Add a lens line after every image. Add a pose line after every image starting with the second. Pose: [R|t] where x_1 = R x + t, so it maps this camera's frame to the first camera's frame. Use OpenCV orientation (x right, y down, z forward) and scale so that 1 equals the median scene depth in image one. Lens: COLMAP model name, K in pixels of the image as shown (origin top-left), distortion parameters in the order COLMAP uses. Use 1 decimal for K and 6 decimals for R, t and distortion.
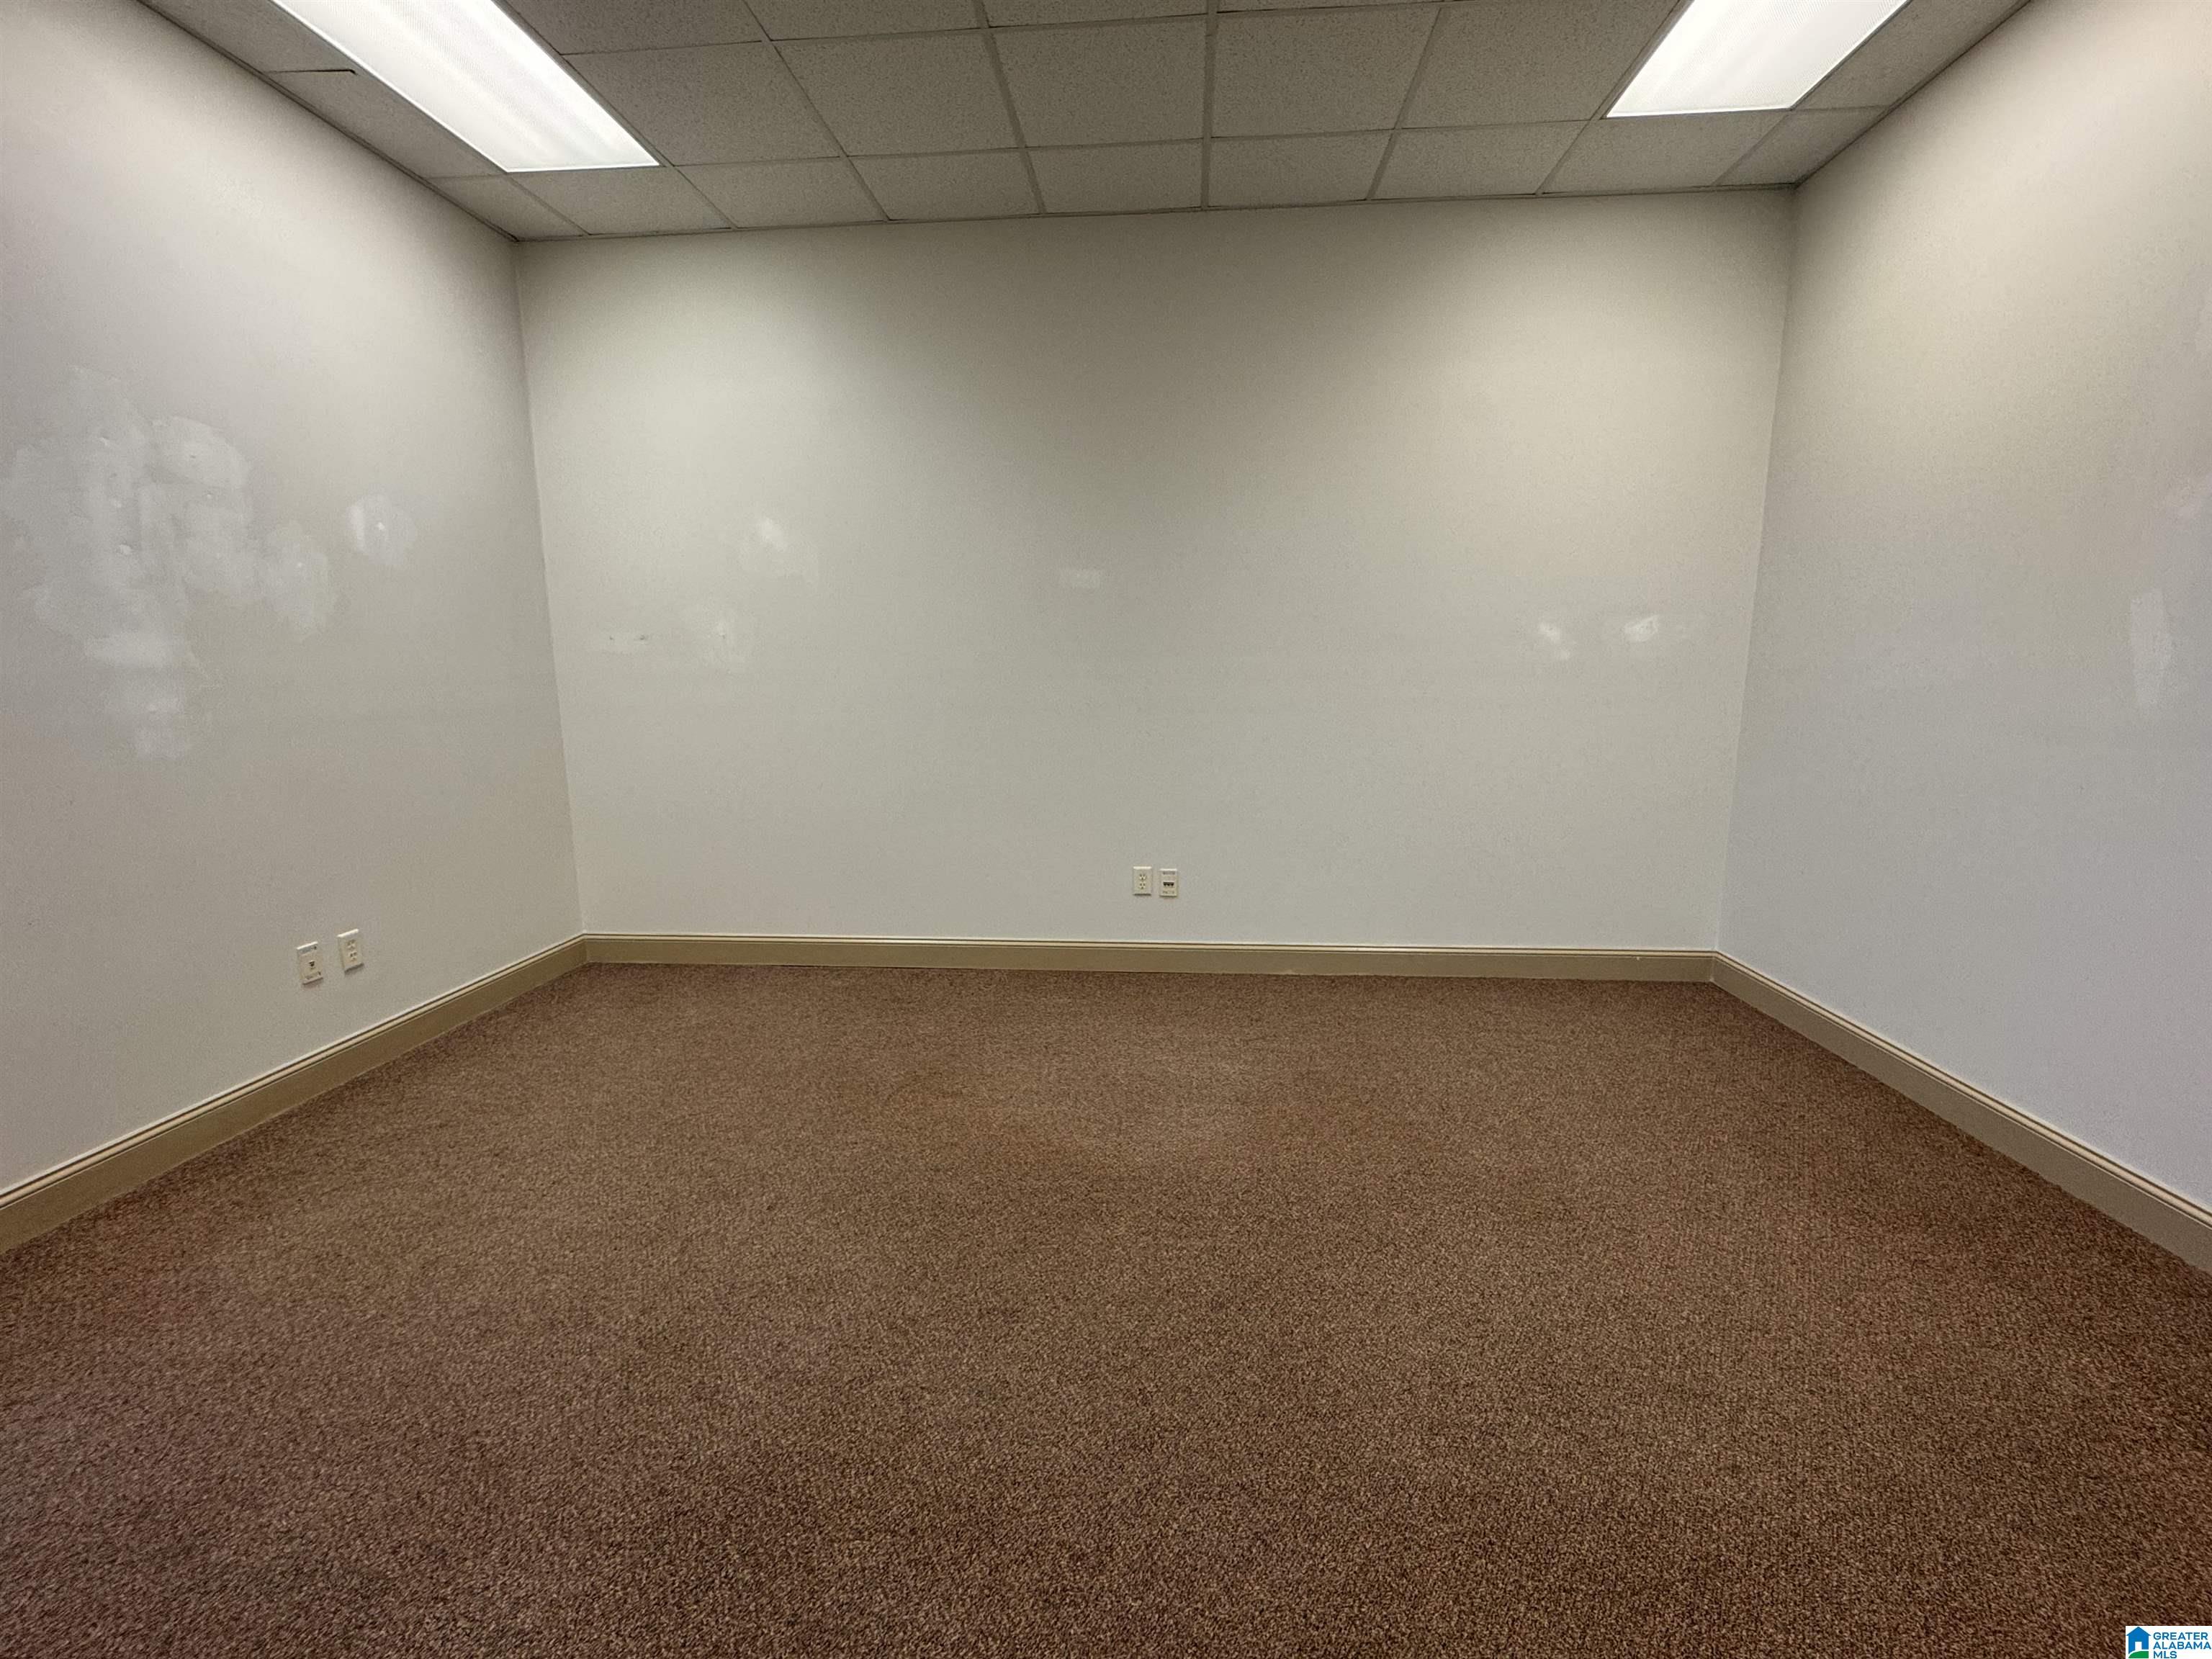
lens RADIAL K [[941.5, 0, 1106.0], [0, 941.5, 829.5], [0, 0, 1]] dist [0.001241, 0.000950]
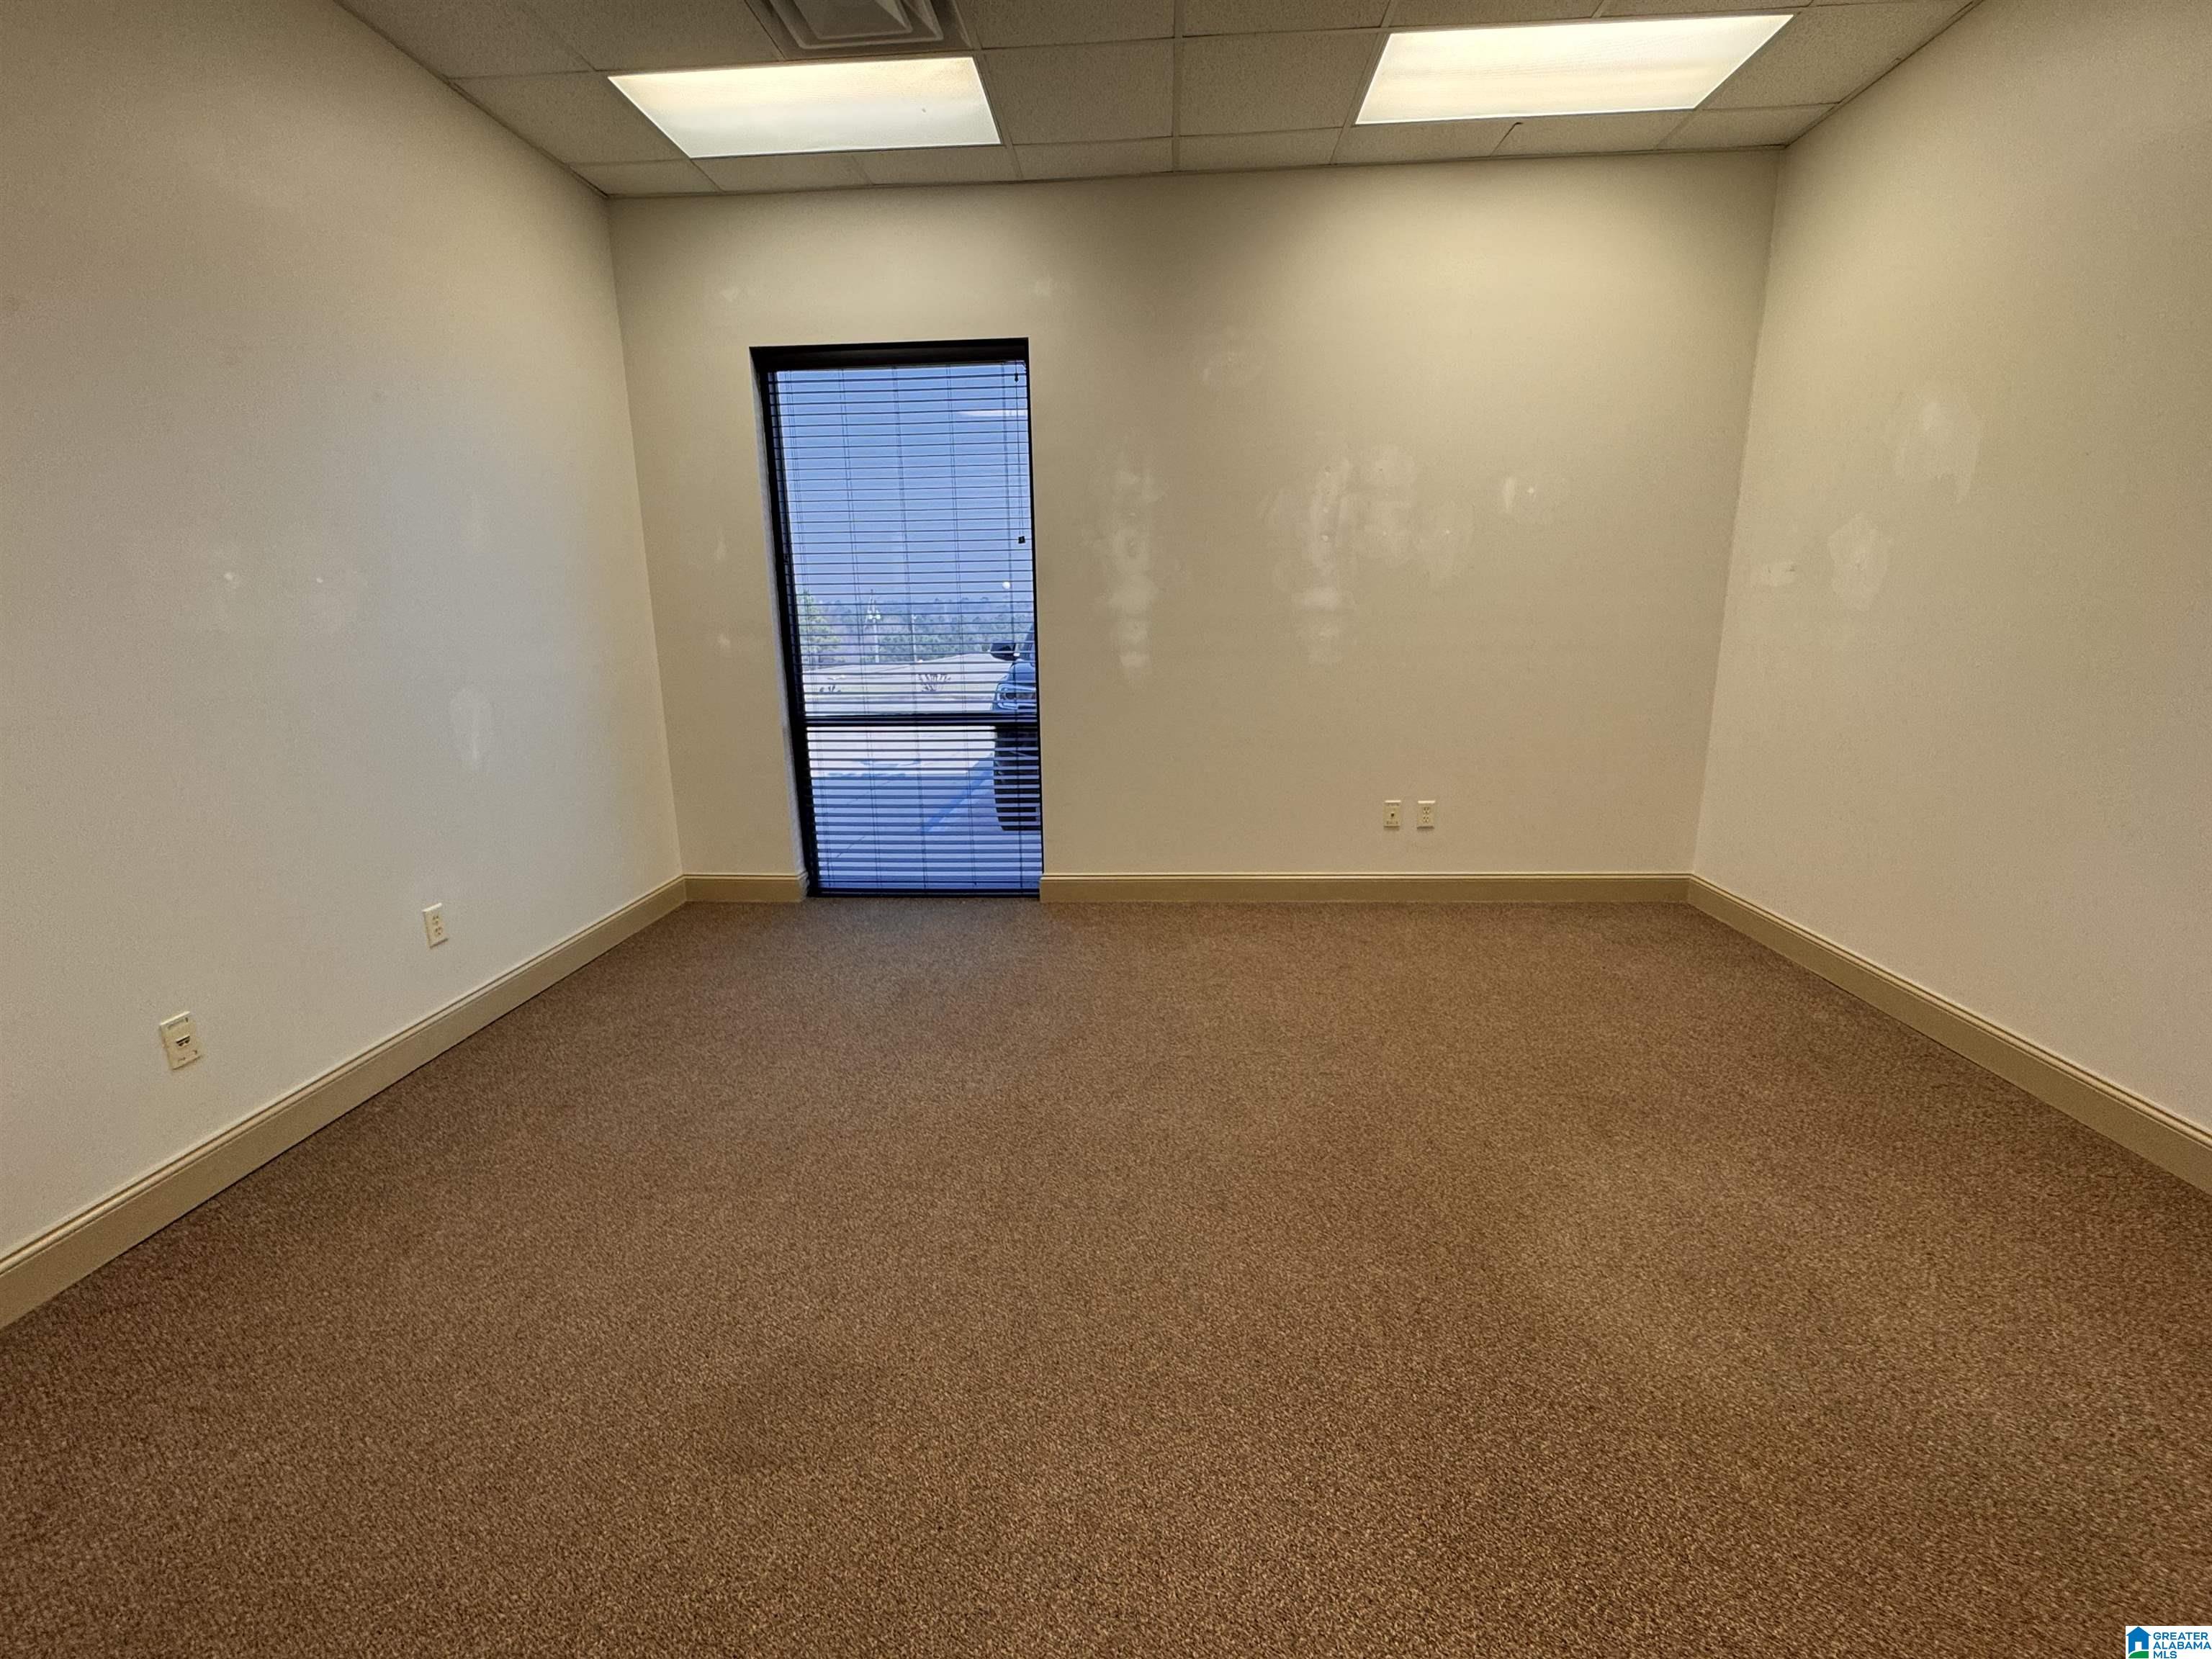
lens RADIAL K [[941.5, 0, 1106.0], [0, 941.5, 829.5], [0, 0, 1]] dist [0.001241, 0.000950]
pose [[0.045096, 0.233901, -0.971214, 0.581833], [-0.153461, 0.962286, 0.224625, -0.098535], [0.987125, 0.138914, 0.079290, 0.476427]]
